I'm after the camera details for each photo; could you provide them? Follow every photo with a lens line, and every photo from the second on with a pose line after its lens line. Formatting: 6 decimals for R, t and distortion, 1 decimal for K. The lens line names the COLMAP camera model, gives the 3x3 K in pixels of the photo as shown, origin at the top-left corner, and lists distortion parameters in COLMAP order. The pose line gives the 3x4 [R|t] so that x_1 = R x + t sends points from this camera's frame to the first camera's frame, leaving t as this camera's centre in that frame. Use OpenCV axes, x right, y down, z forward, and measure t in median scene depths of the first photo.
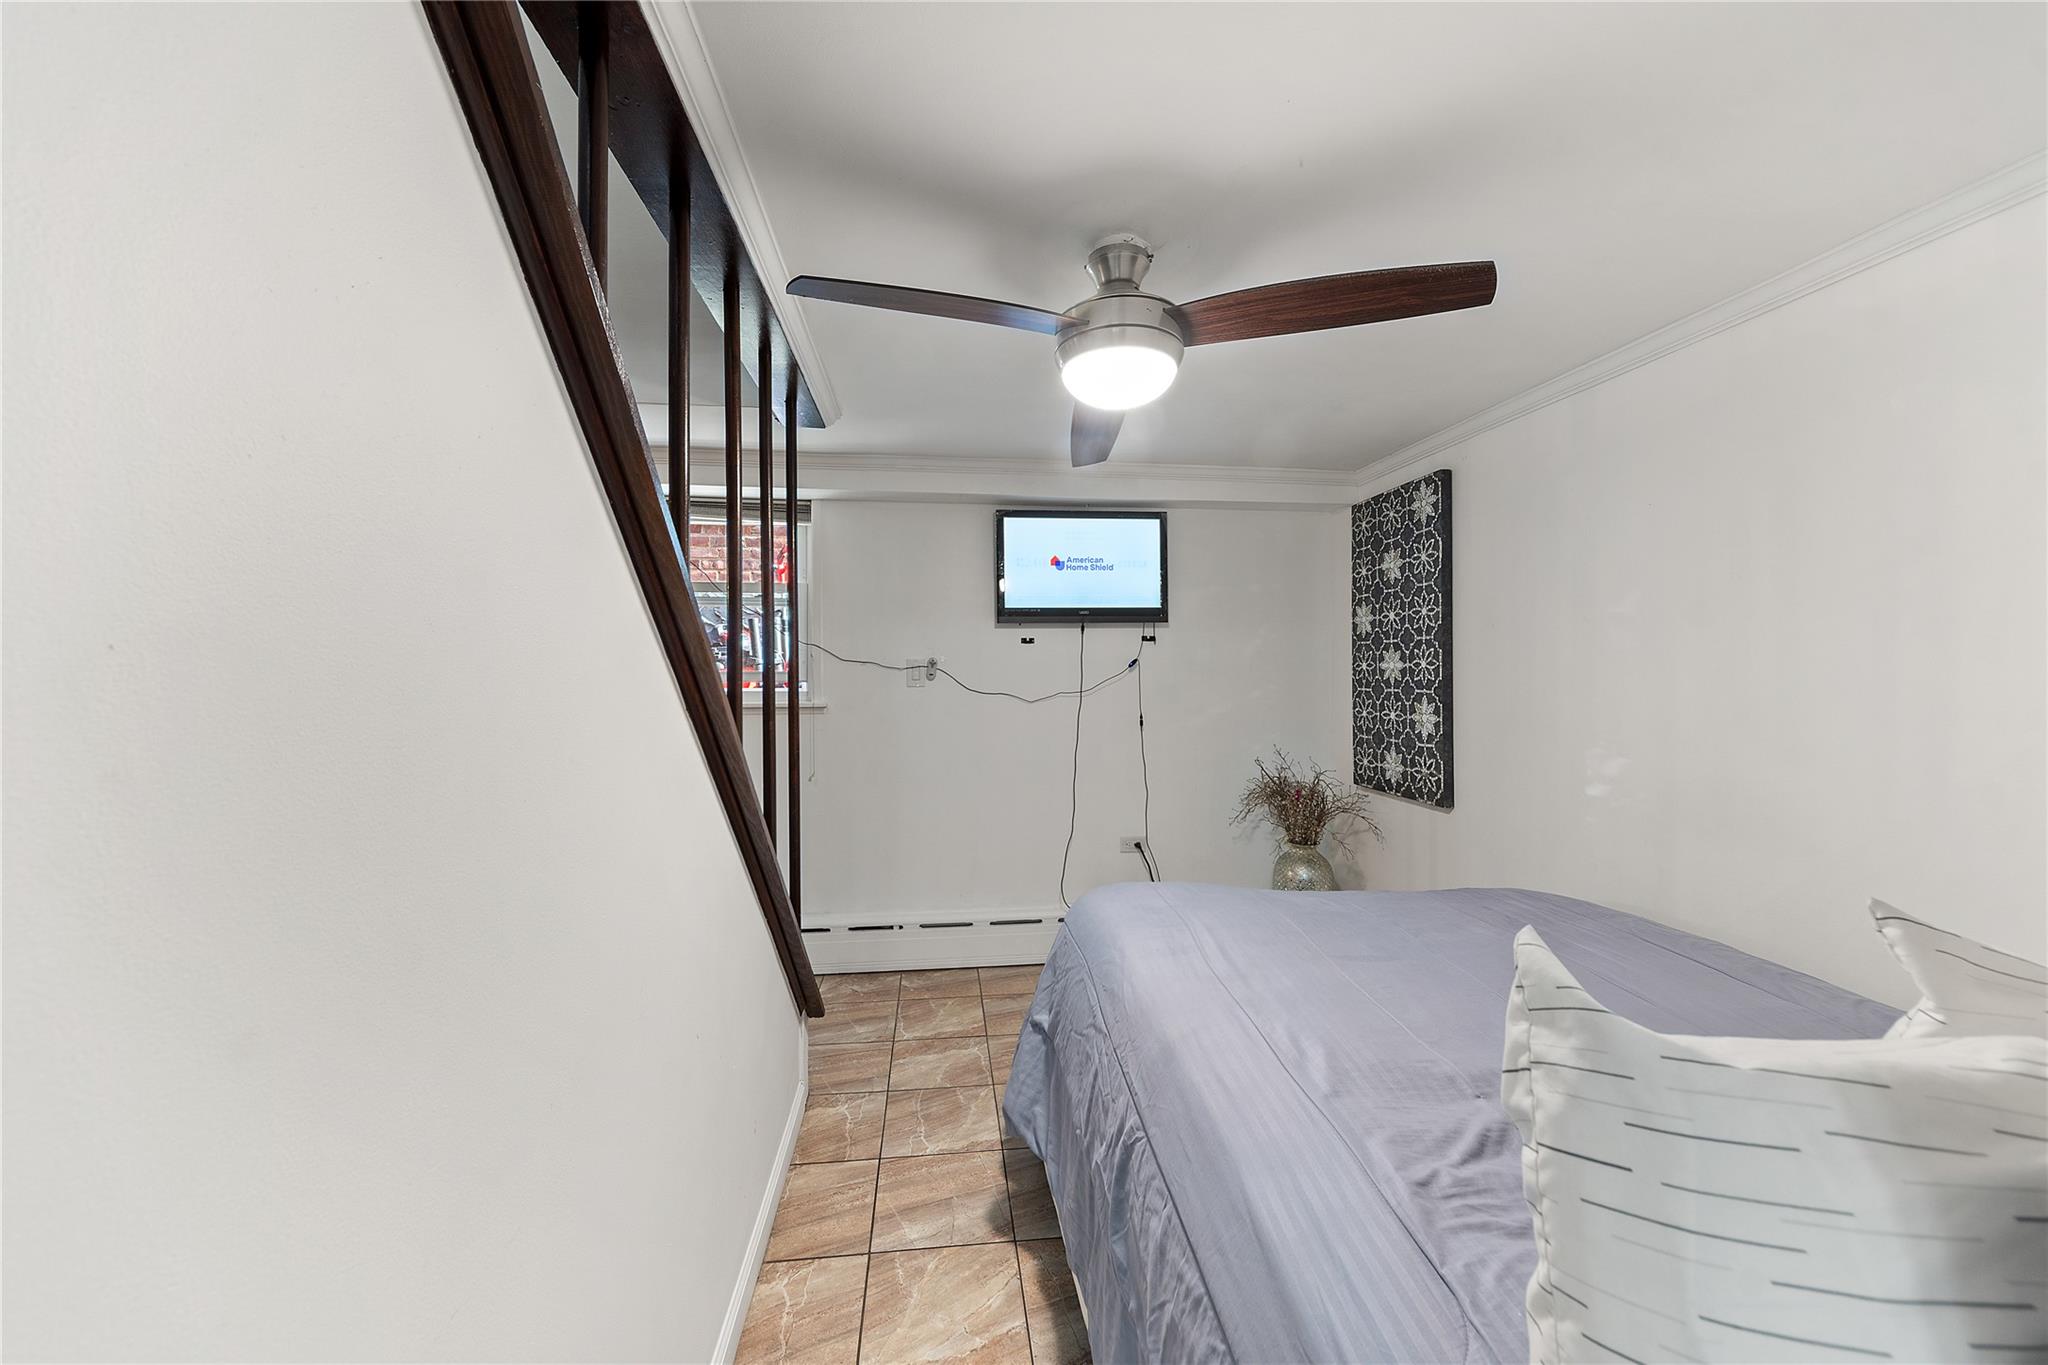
lens RADIAL K [[773.4, 0, 1027.6], [0, 773.4, 665.6], [0, 0, 1]] dist [-0.000406, -0.000465]
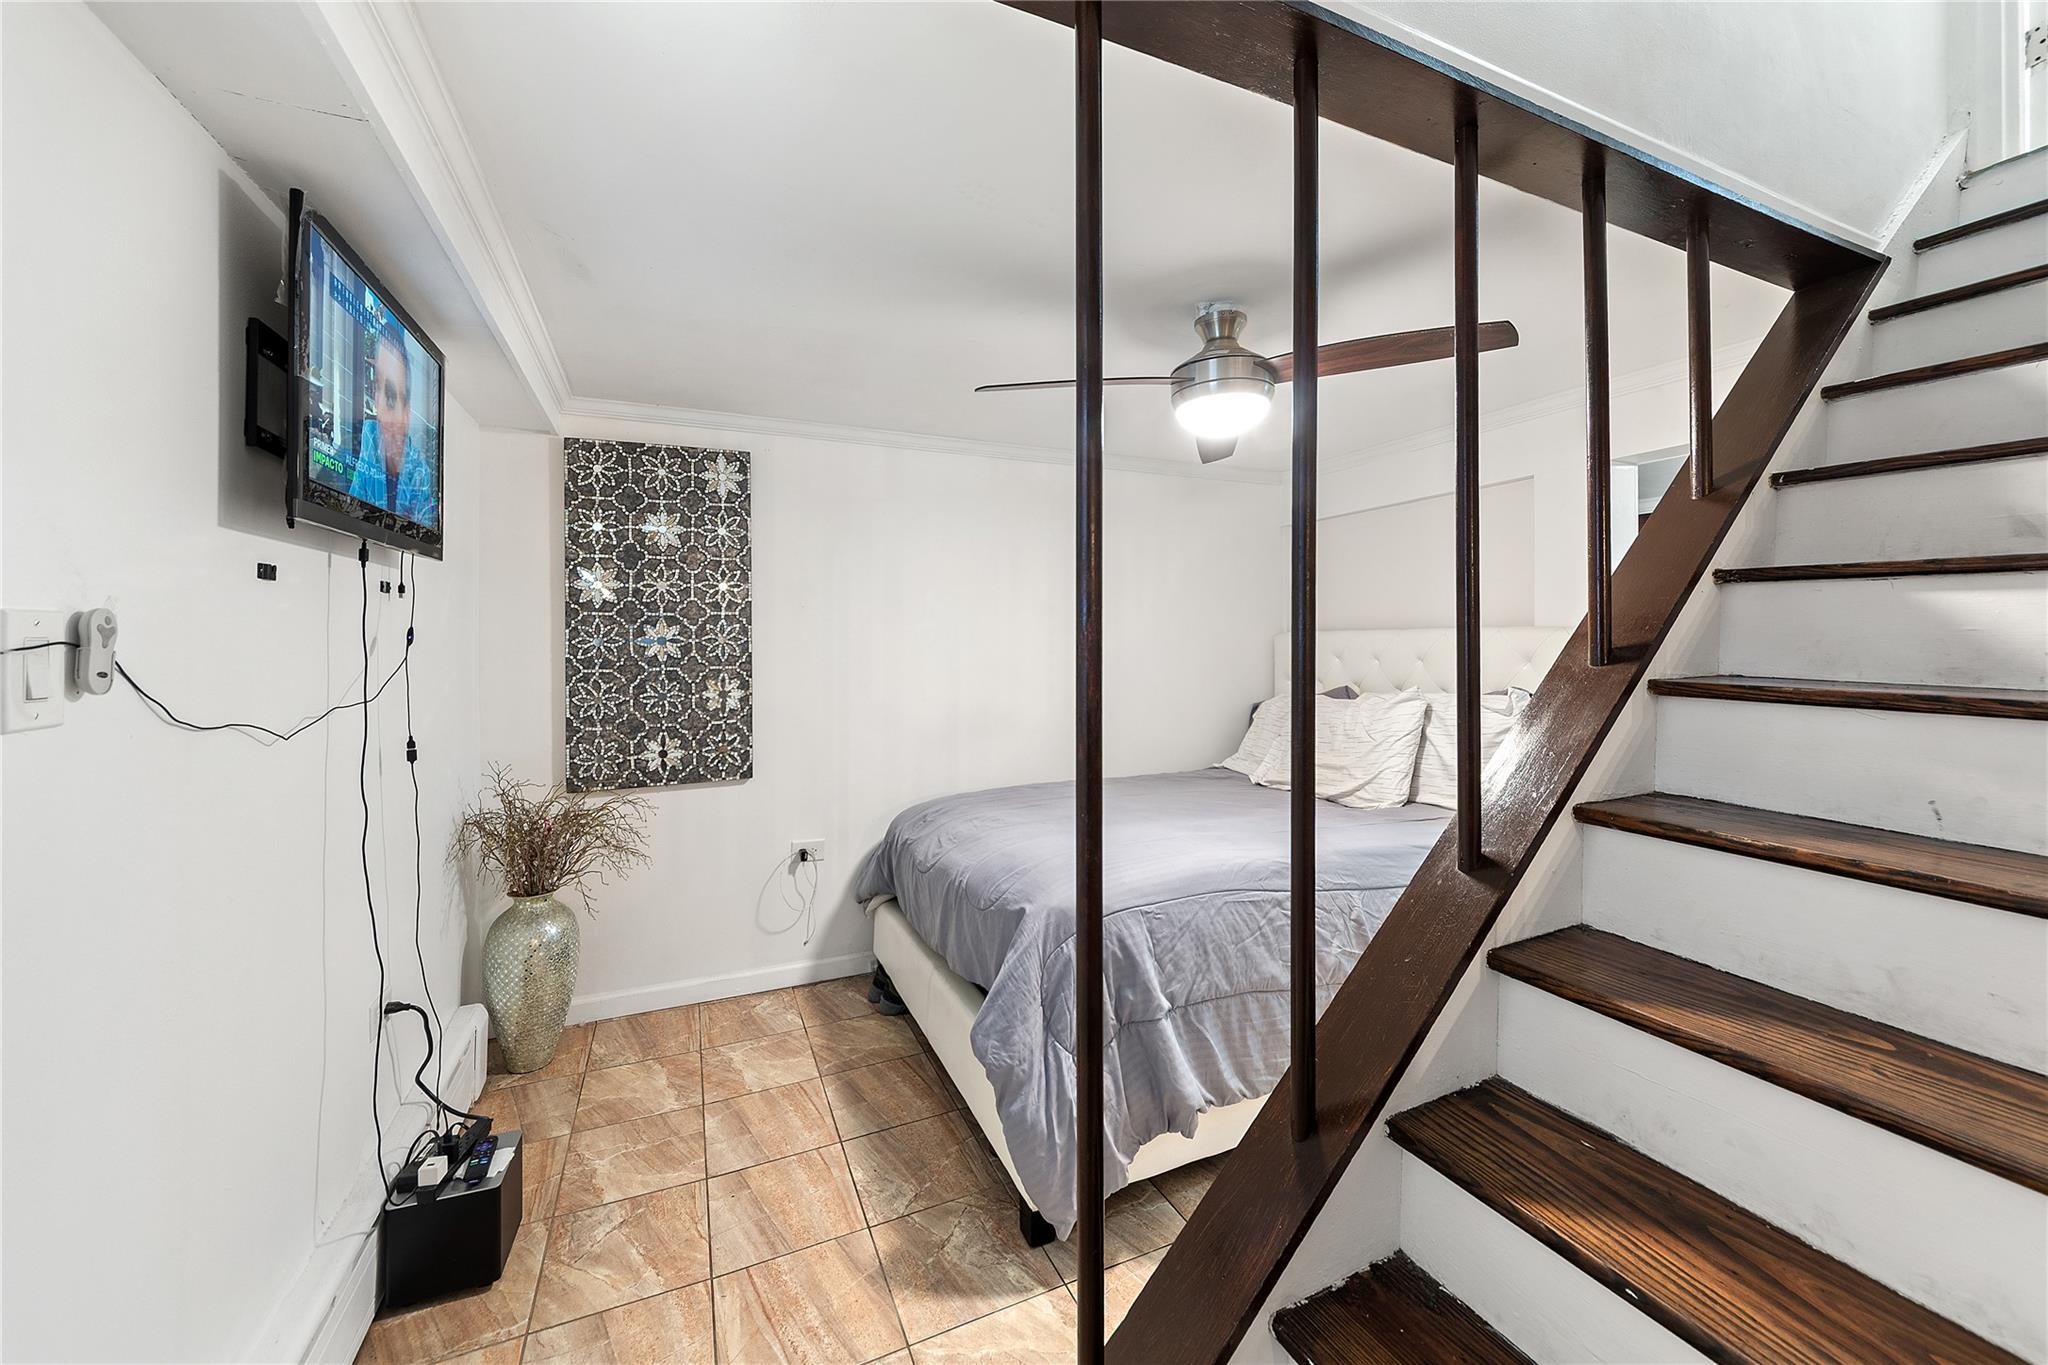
lens RADIAL K [[773.4, 0, 1028.3], [0, 773.4, 634.1], [0, 0, 1]] dist [-0.000406, -0.000465]
pose [[-0.297751, 0.011545, 0.954574, -0.504395], [0.003555, 0.999933, -0.010985, 0.002788], [-0.954637, 0.000123, -0.297773, 0.852859]]
